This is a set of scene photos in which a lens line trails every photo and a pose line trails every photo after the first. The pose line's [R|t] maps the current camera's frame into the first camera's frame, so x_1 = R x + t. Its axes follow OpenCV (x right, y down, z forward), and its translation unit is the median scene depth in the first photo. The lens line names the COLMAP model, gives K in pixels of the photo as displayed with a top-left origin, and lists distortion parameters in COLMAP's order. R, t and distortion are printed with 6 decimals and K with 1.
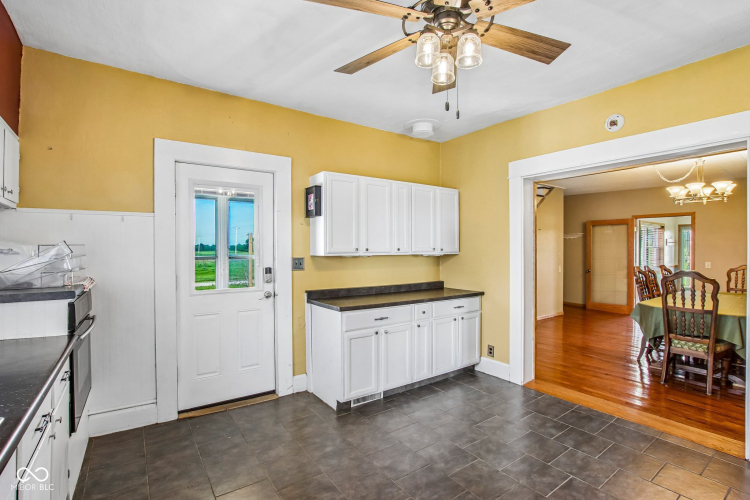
lens RADIAL K [[353.0, 0, 379.7], [0, 353.0, 256.0], [0, 0, 1]] dist [-0.003897, 0.001705]
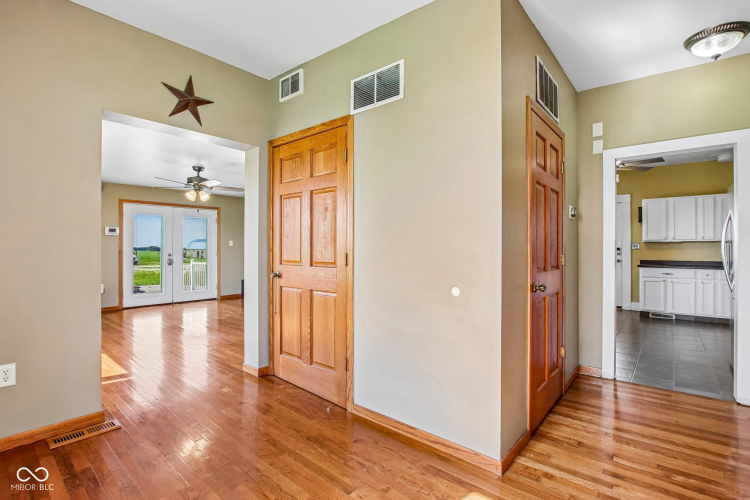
lens RADIAL K [[353.0, 0, 372.6], [0, 353.0, 248.1], [0, 0, 1]] dist [-0.003897, 0.001705]
pose [[0.244251, 0.005364, -0.969697, 1.316719], [-0.018033, 0.999837, 0.000988, 0.056834], [0.969544, 0.017245, 0.244308, -0.917100]]
